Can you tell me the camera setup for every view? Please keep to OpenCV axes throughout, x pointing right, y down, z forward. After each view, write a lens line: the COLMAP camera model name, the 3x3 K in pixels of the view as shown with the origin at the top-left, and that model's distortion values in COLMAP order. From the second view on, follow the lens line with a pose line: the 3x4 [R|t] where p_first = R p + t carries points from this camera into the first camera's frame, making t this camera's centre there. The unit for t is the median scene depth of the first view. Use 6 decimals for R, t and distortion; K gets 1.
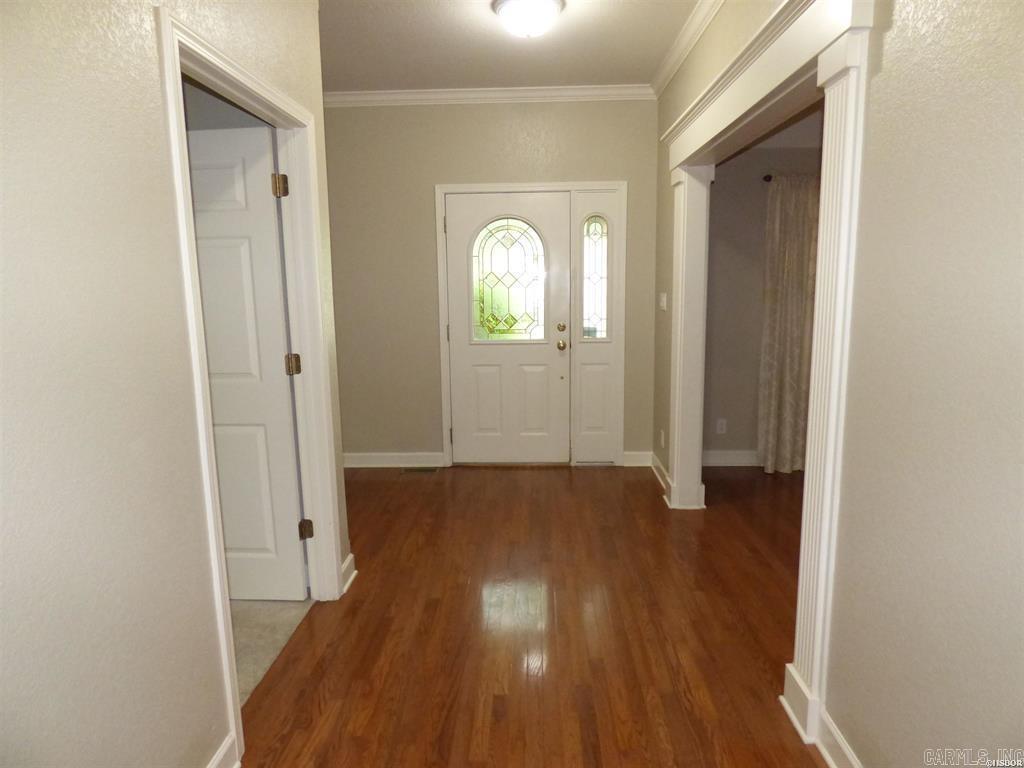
lens RADIAL K [[623.1, 0, 512.0], [0, 623.1, 384.0], [0, 0, 1]] dist [0.000828, 0.000471]
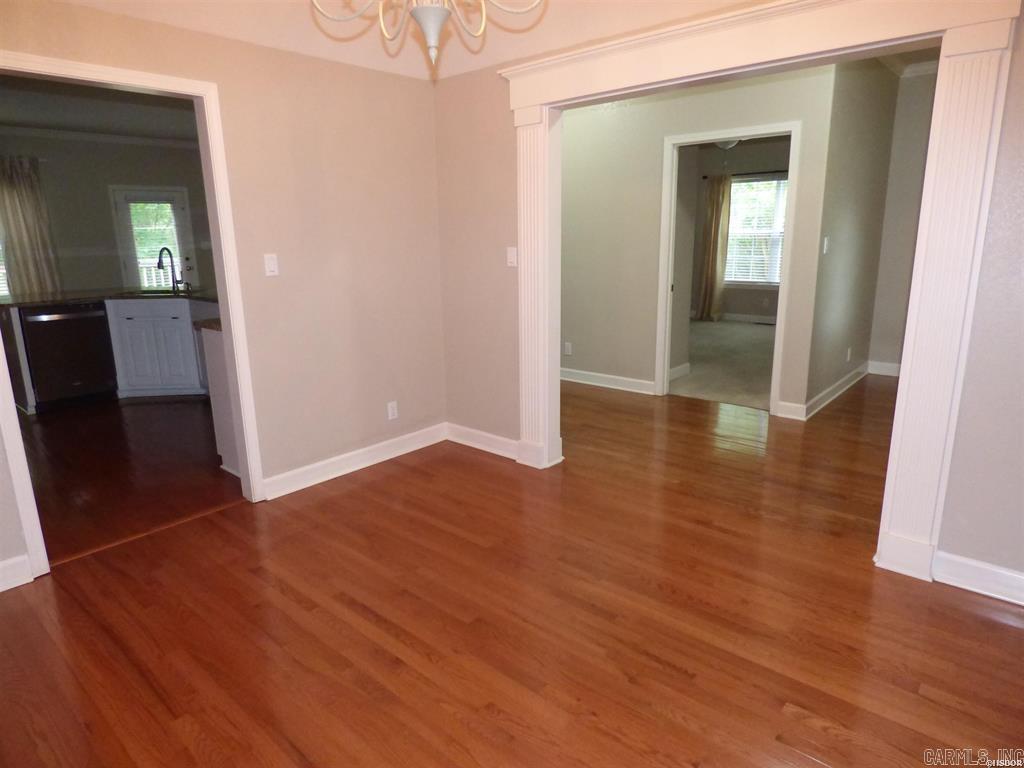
lens RADIAL K [[623.1, 0, 512.0], [0, 623.1, 384.0], [0, 0, 1]] dist [0.000828, 0.000471]
pose [[0.777212, 0.145123, -0.612275, 0.418067], [-0.085518, 0.988374, 0.125712, -0.007002], [0.623400, -0.045344, 0.780587, -0.040753]]
